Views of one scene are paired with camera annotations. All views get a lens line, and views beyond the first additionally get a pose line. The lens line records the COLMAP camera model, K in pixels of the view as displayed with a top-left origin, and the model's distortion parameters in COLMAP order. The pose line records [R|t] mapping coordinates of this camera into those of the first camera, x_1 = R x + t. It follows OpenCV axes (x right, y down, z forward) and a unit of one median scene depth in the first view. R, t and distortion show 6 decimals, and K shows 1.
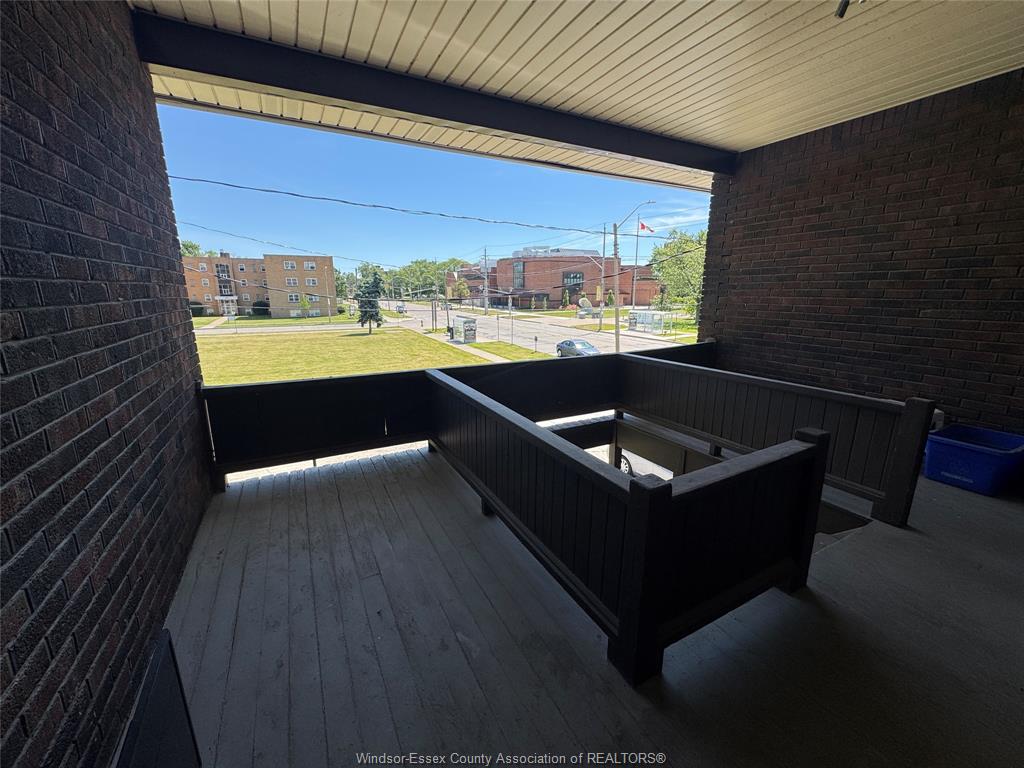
lens RADIAL K [[407.1, 0, 511.4], [0, 407.1, 384.2], [0, 0, 1]] dist [-0.001807, 0.000072]
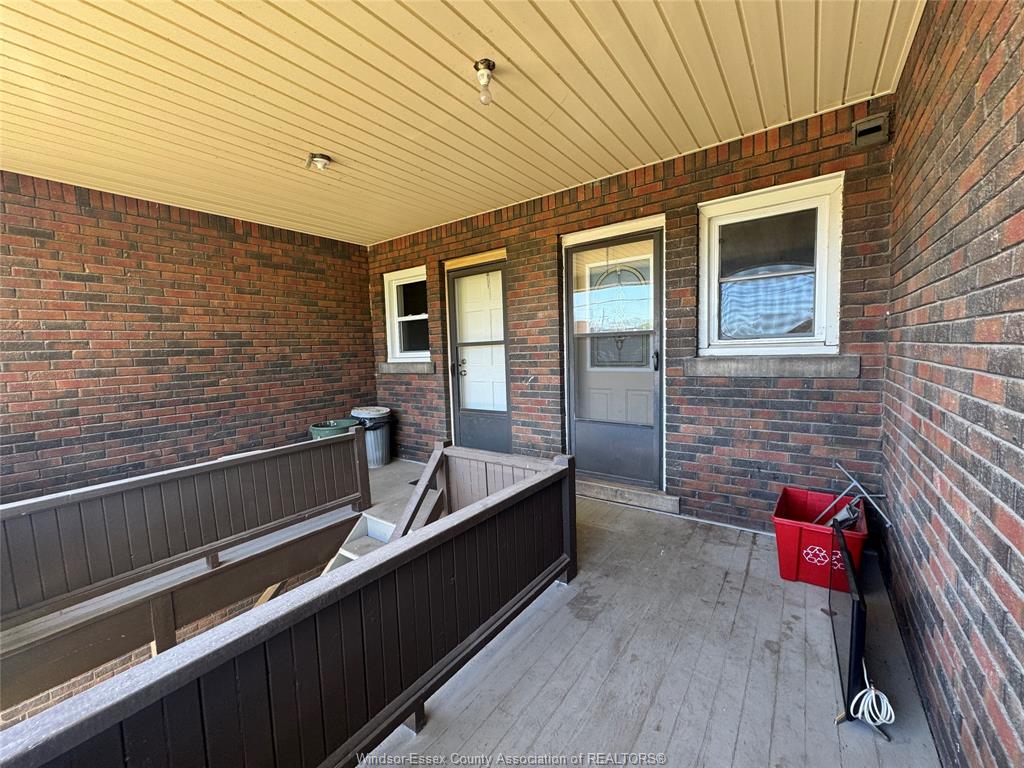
lens RADIAL K [[407.1, 0, 511.4], [0, 407.1, 384.2], [0, 0, 1]] dist [-0.001807, 0.000072]
pose [[-0.430806, -0.053450, 0.900860, -0.441092], [0.242984, 0.954509, 0.172832, -0.157038], [-0.869117, 0.293352, -0.398221, 0.677324]]
